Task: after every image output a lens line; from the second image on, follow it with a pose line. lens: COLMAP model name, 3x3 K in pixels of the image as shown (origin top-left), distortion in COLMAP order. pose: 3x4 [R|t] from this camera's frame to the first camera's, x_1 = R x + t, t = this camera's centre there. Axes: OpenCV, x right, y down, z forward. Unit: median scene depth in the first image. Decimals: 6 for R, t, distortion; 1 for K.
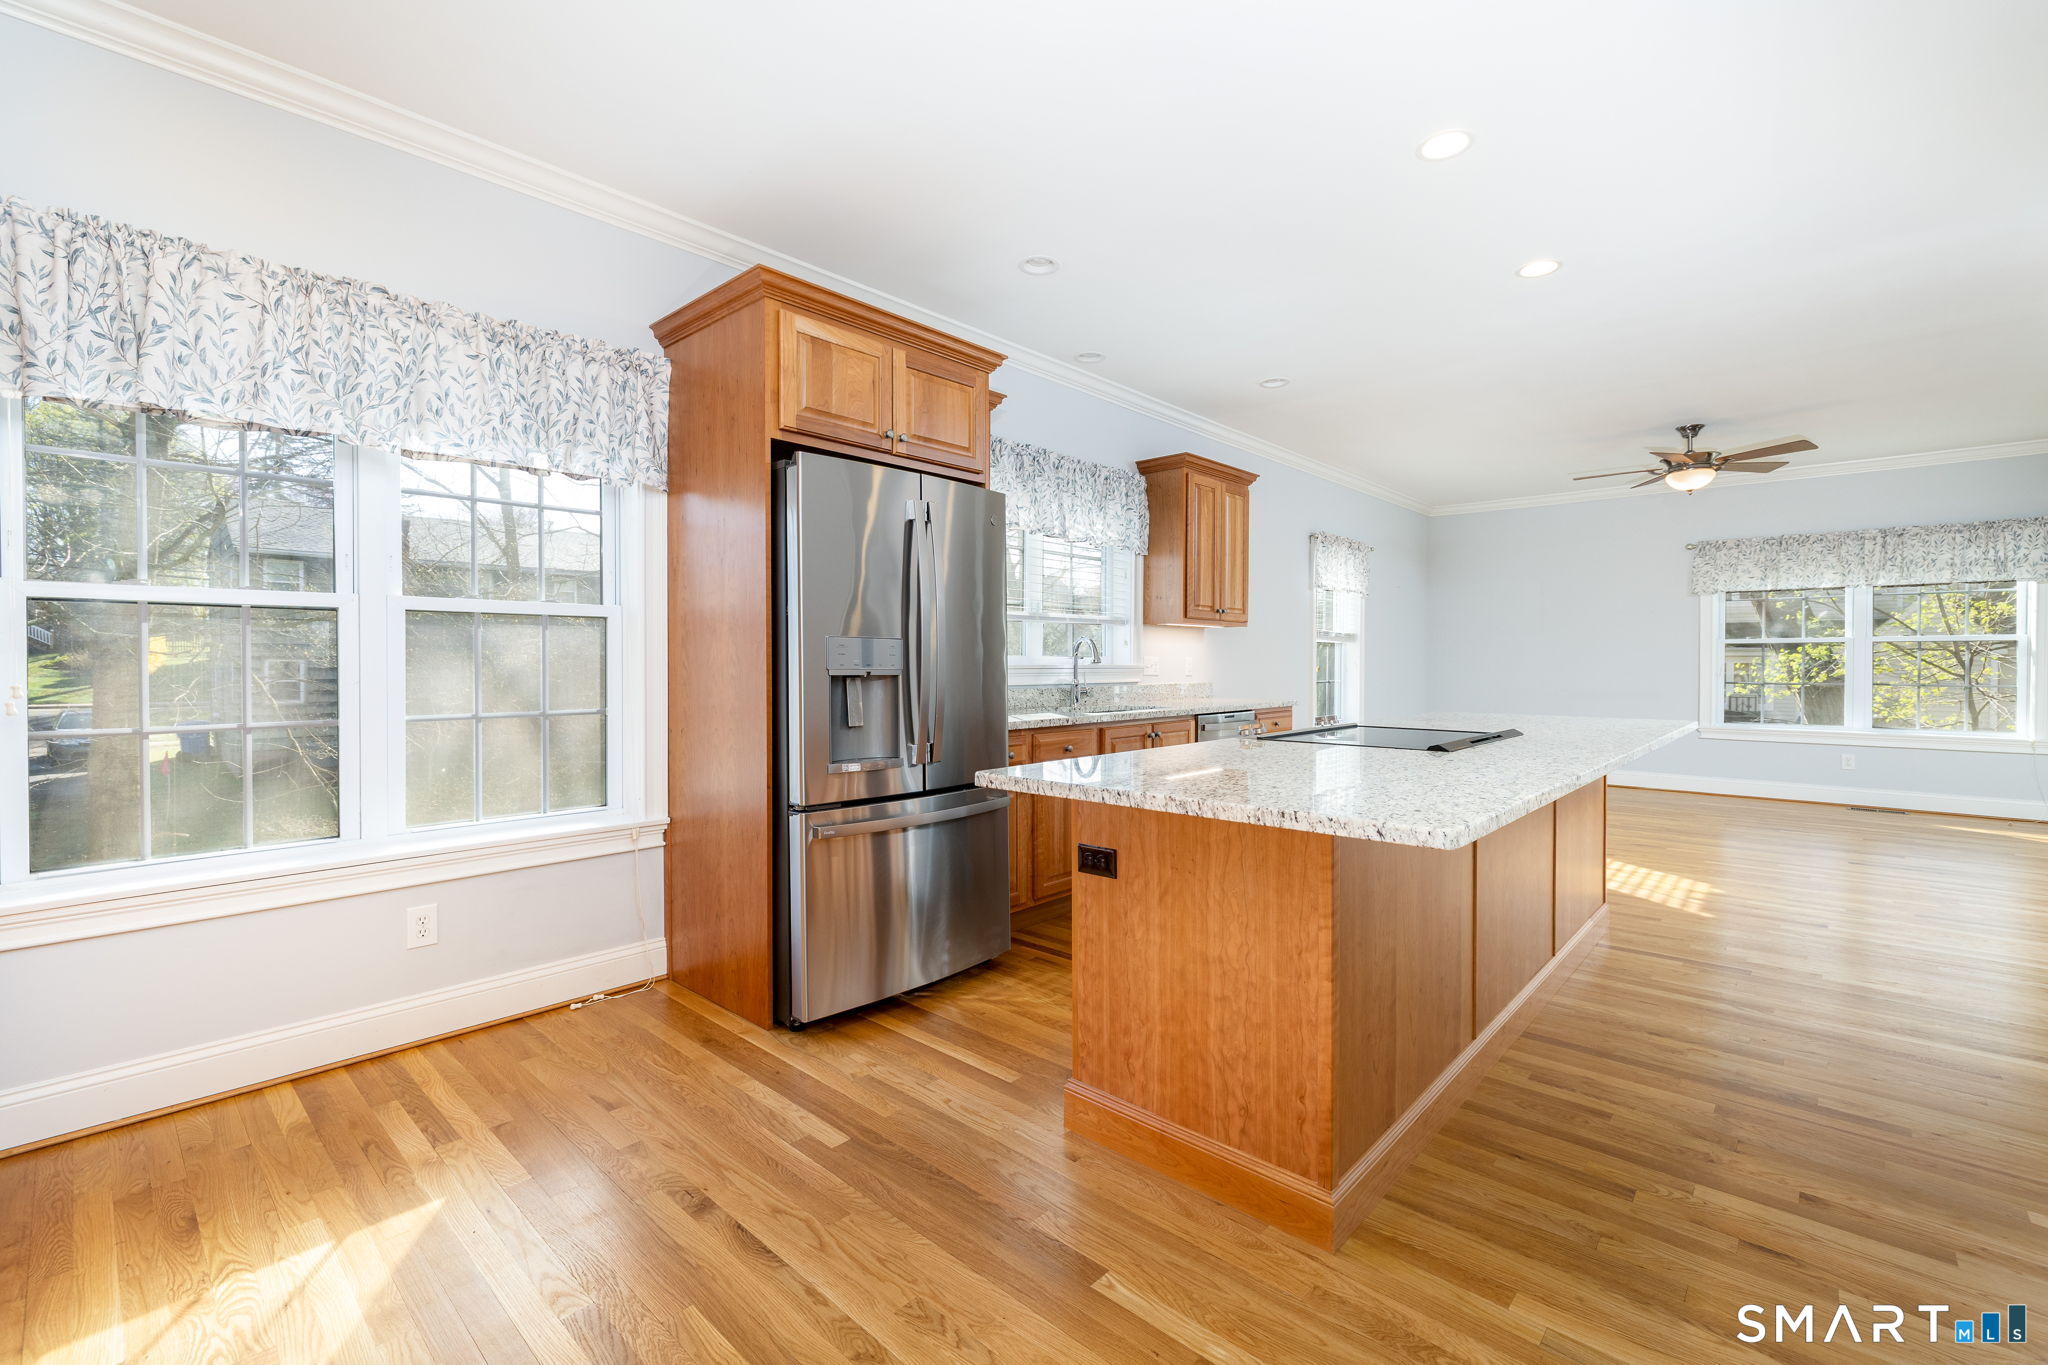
lens RADIAL K [[902.1, 0, 1012.1], [0, 902.1, 669.6], [0, 0, 1]] dist [-0.000916, -0.000548]
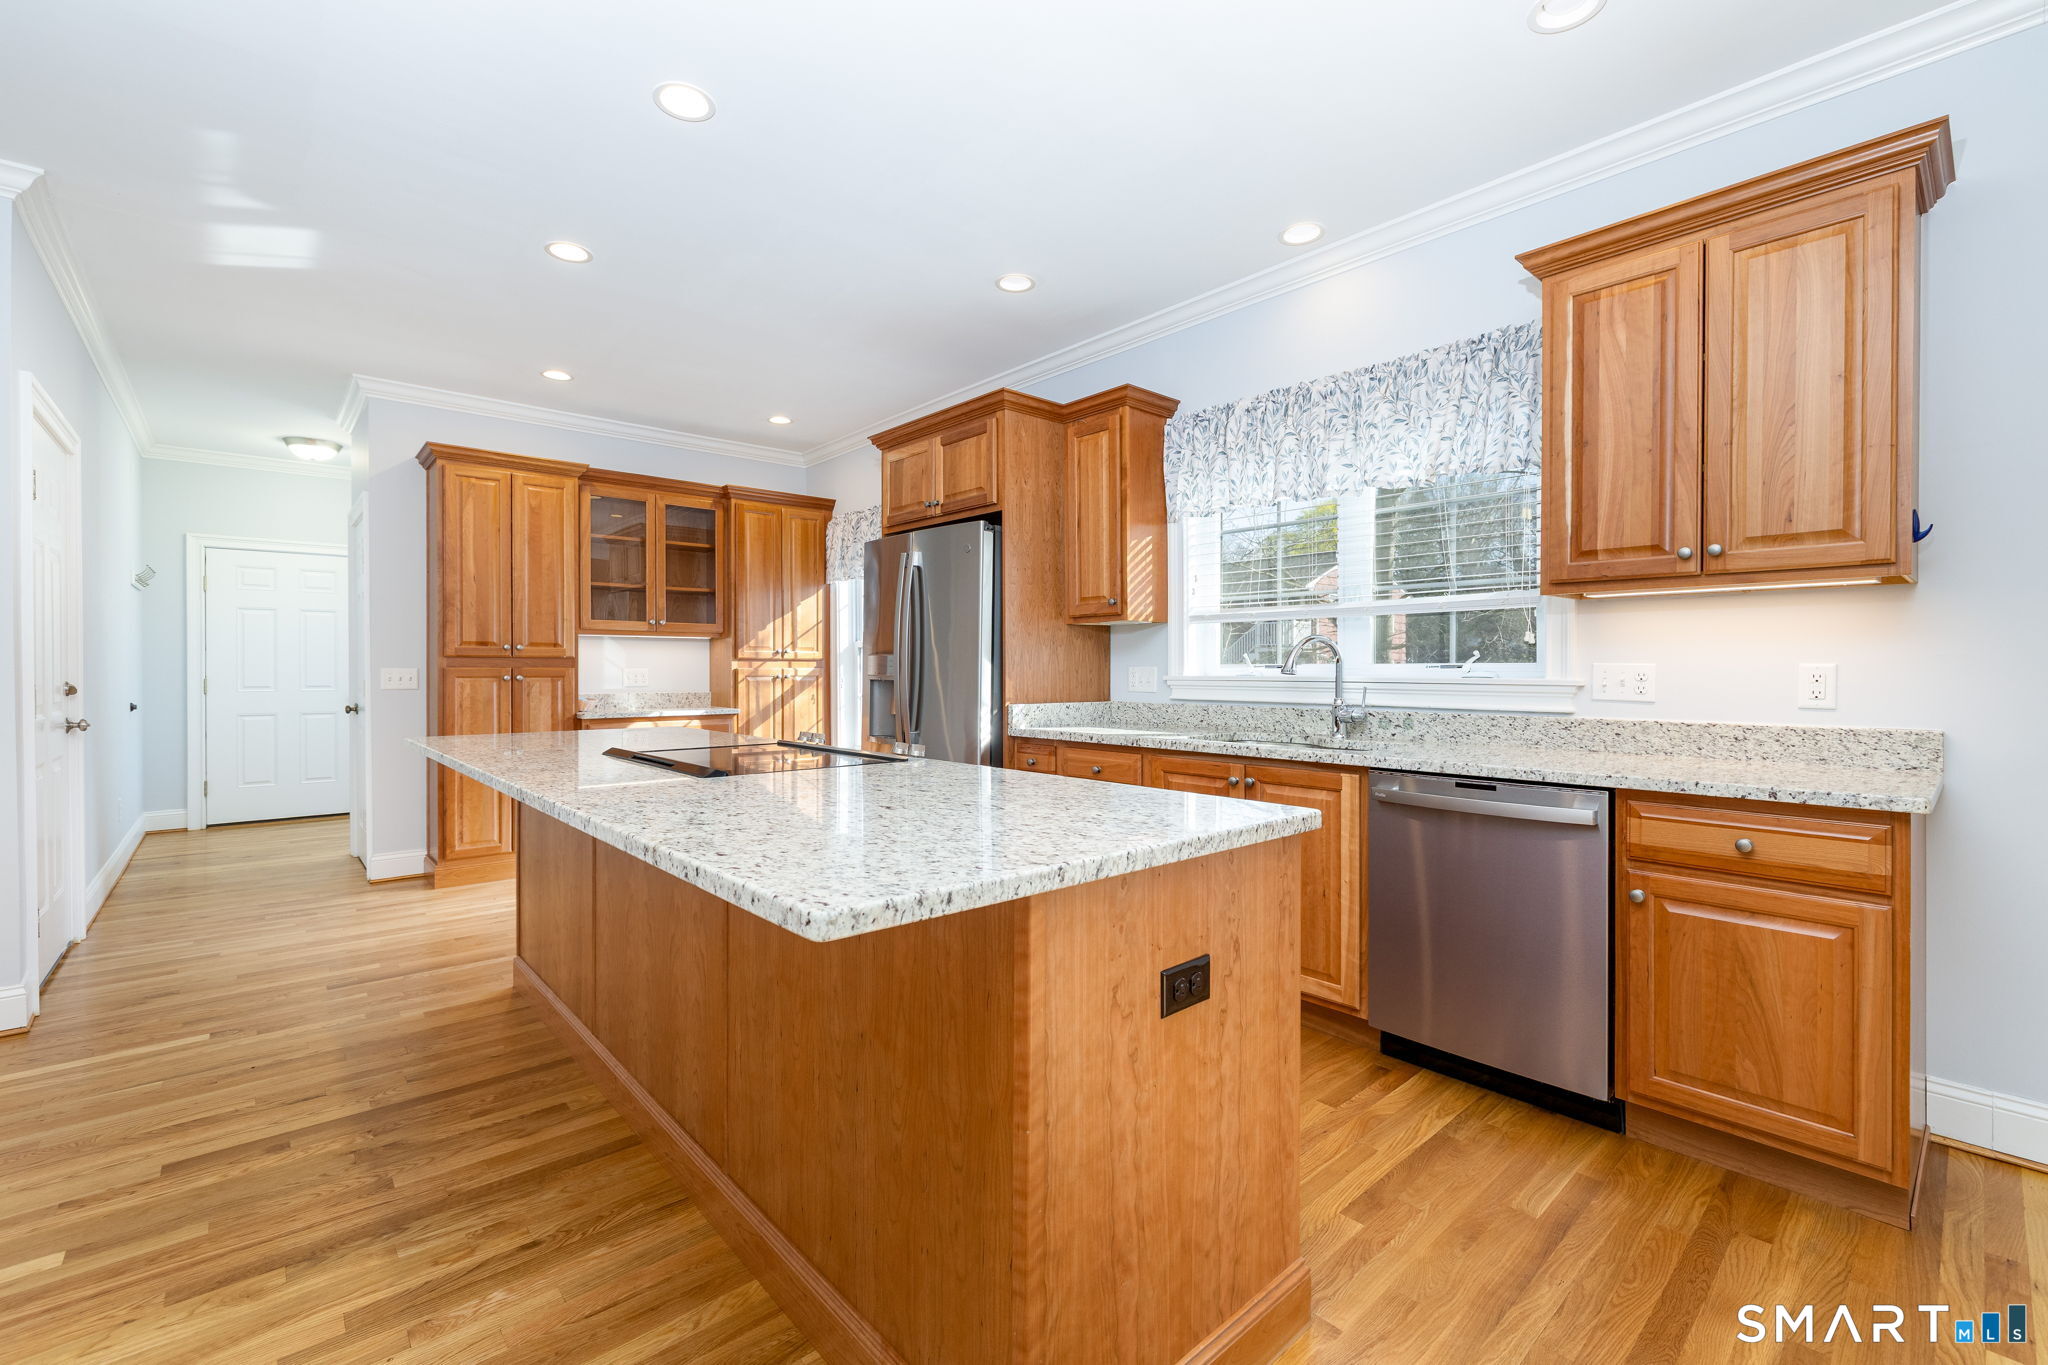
lens RADIAL K [[902.1, 0, 1012.1], [0, 902.1, 669.6], [0, 0, 1]] dist [-0.000916, -0.000548]
pose [[-0.120136, -0.000747, -0.992757, 1.820950], [-0.007776, 0.999970, 0.000189, -0.019064], [0.992727, 0.007742, -0.120139, 1.958297]]
